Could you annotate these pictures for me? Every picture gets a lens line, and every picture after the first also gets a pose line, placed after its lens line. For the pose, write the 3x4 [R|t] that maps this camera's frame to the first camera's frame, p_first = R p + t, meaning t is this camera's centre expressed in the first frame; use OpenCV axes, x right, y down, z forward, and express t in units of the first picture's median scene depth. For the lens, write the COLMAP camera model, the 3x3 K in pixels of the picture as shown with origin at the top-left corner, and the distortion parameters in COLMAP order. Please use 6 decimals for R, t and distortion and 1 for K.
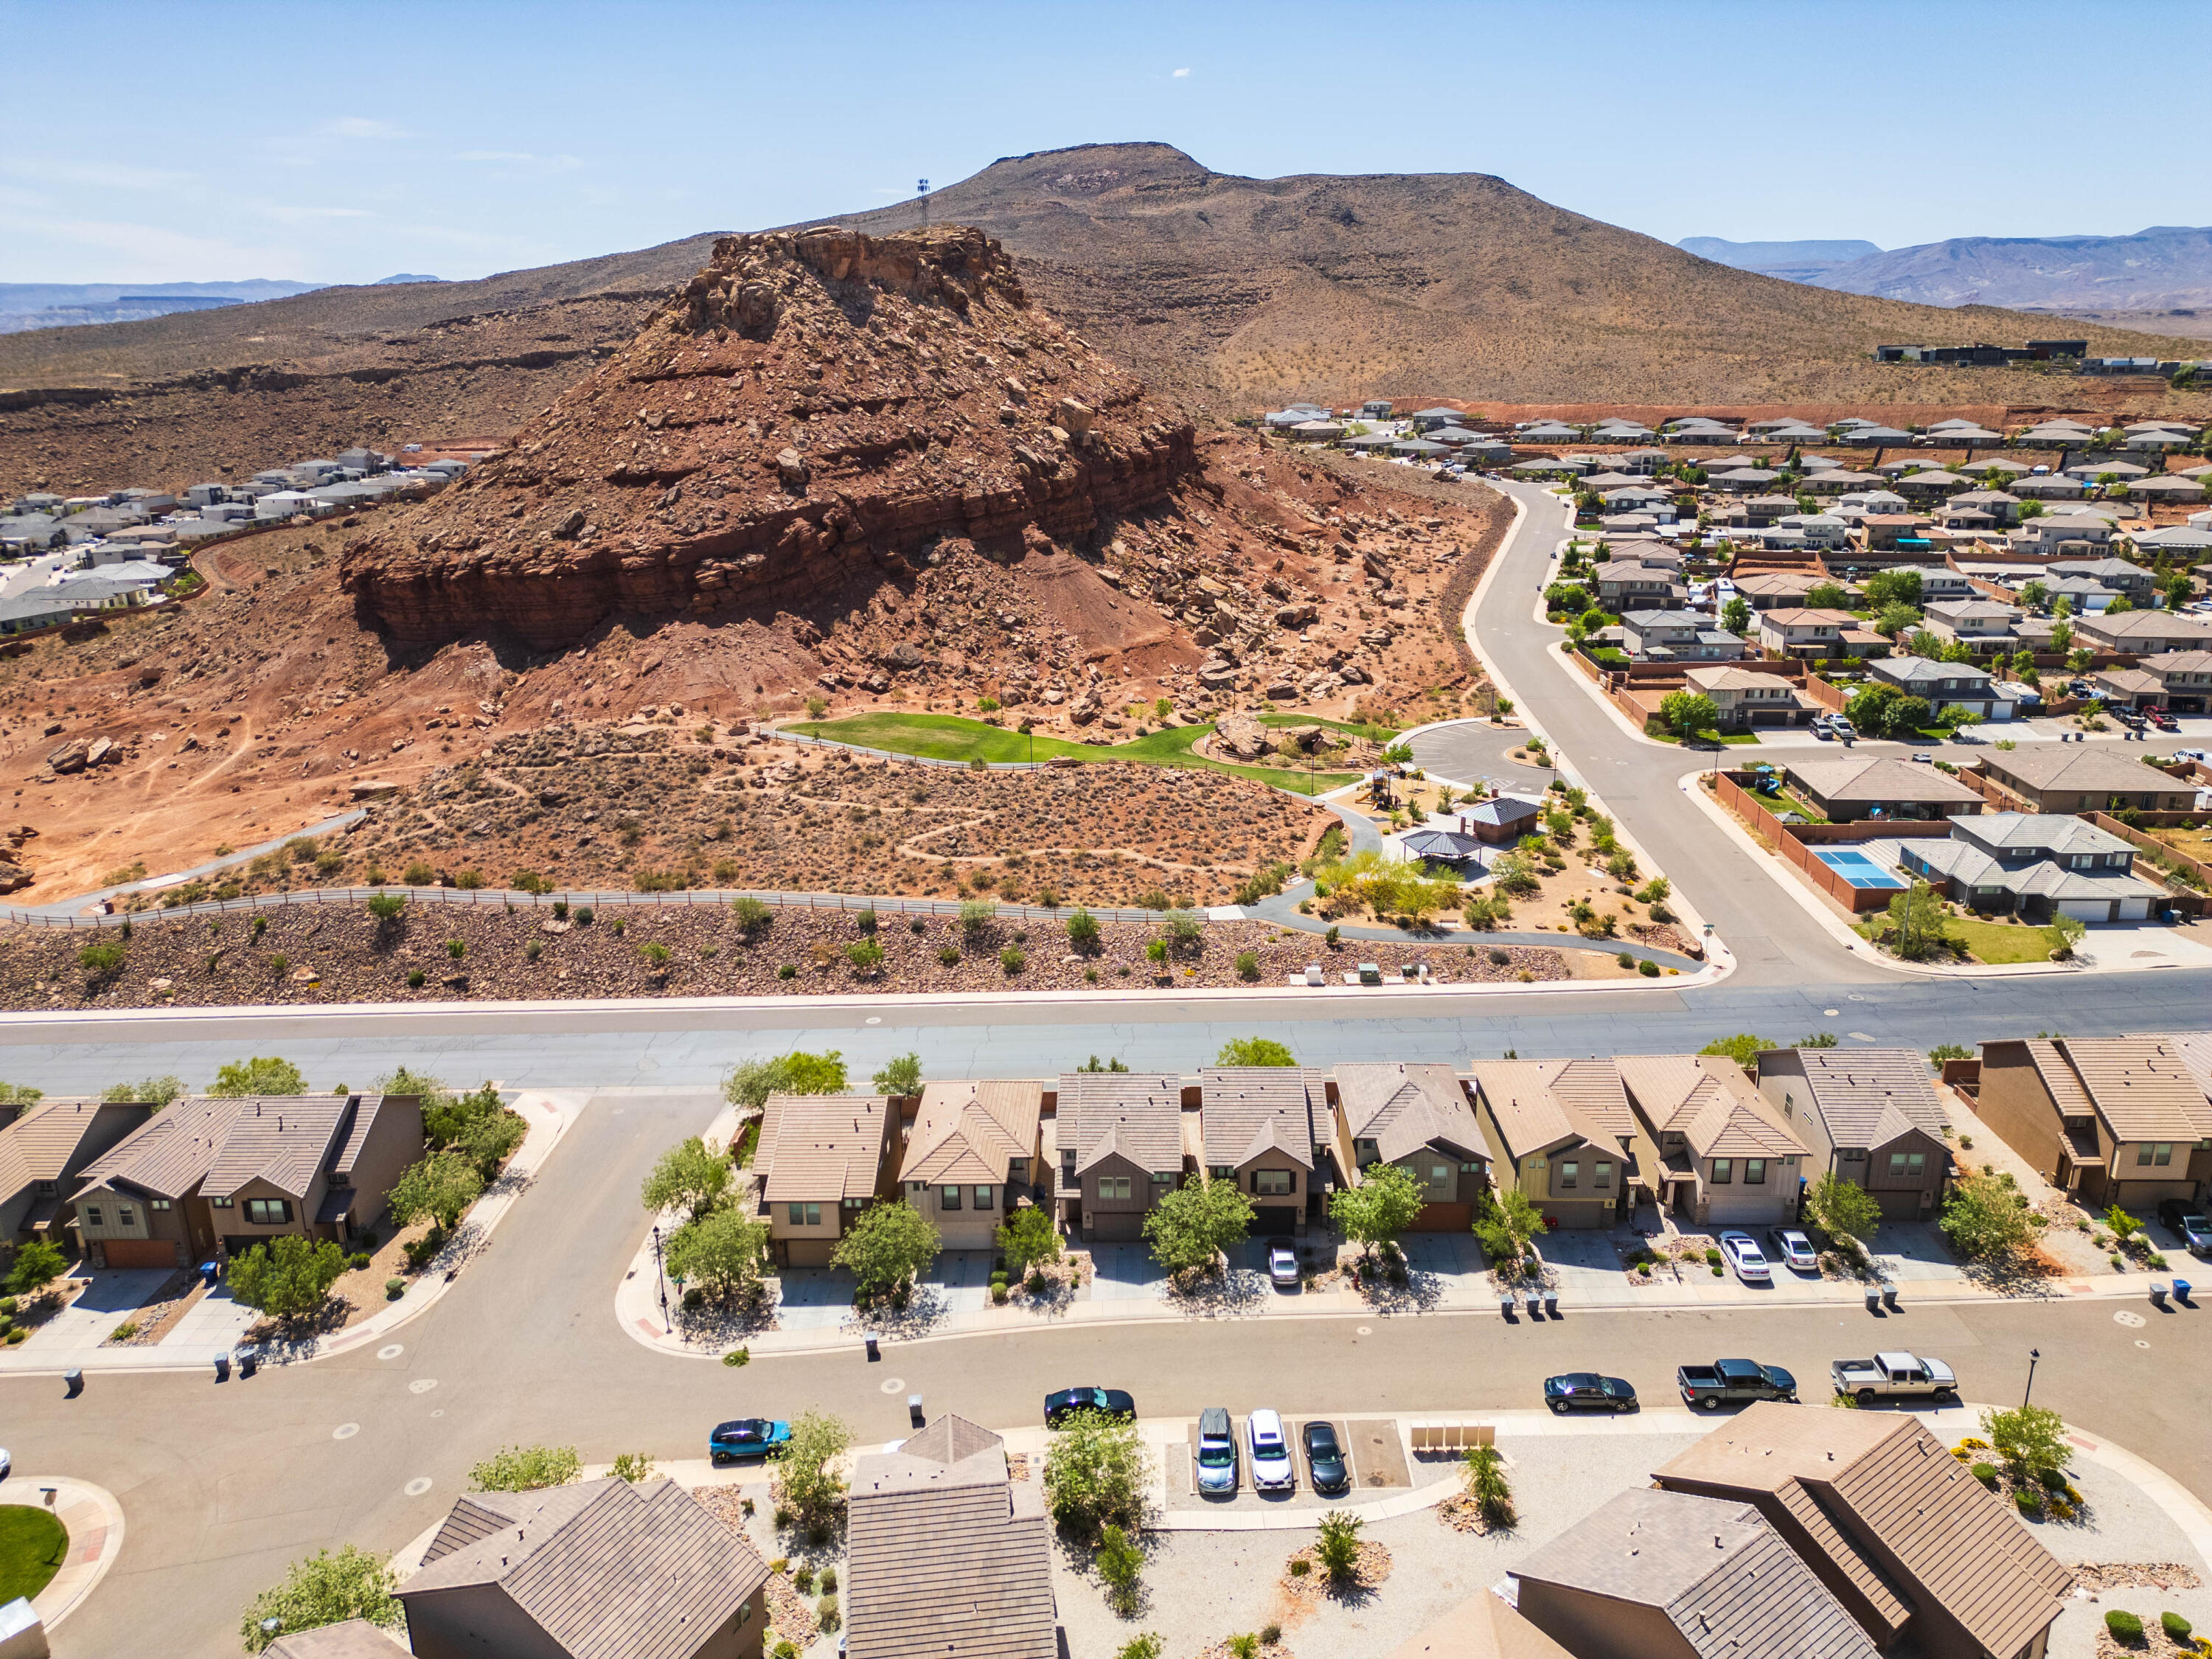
lens RADIAL K [[1553.7, 0, 1107.7], [0, 1553.7, 841.2], [0, 0, 1]] dist [0.075292, -0.069802]
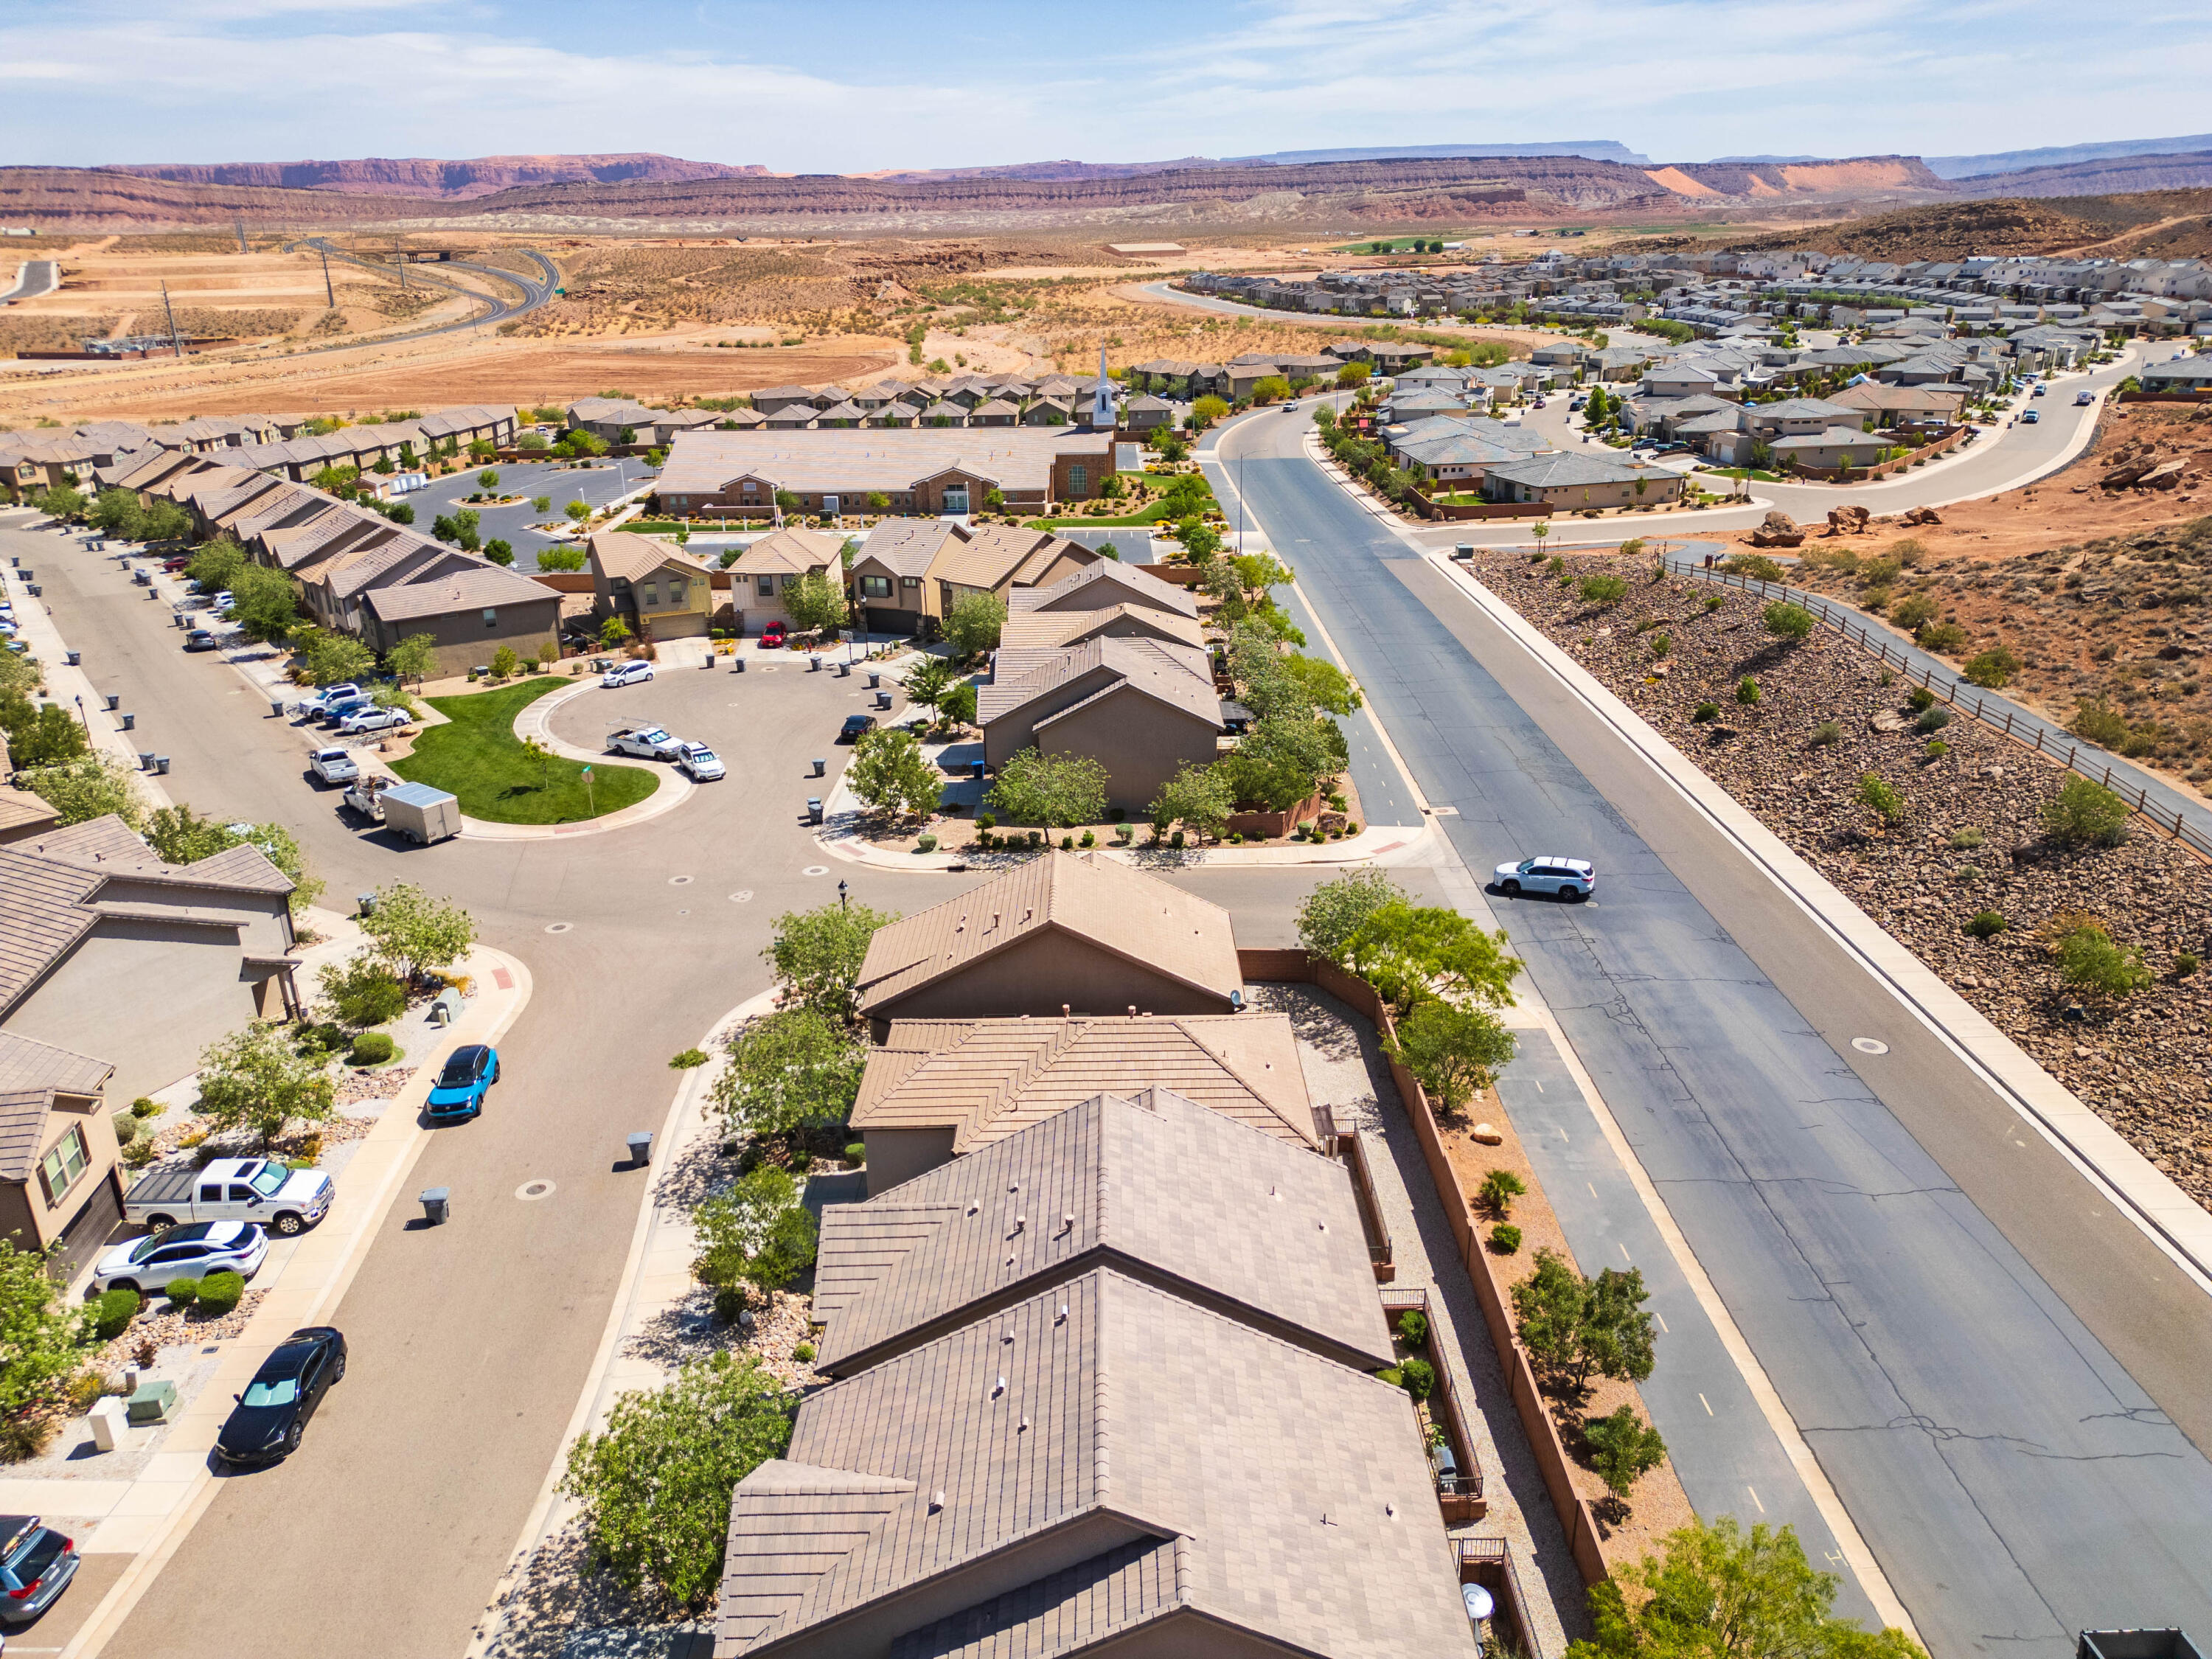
lens RADIAL K [[1553.7, 0, 1107.6], [0, 1553.7, 824.2], [0, 0, 1]] dist [0.075292, -0.069802]
pose [[0.022338, 0.368998, -0.929162, 0.179205], [-0.284504, 0.893313, 0.347922, -0.029113], [0.958415, 0.256578, 0.124936, 0.501048]]
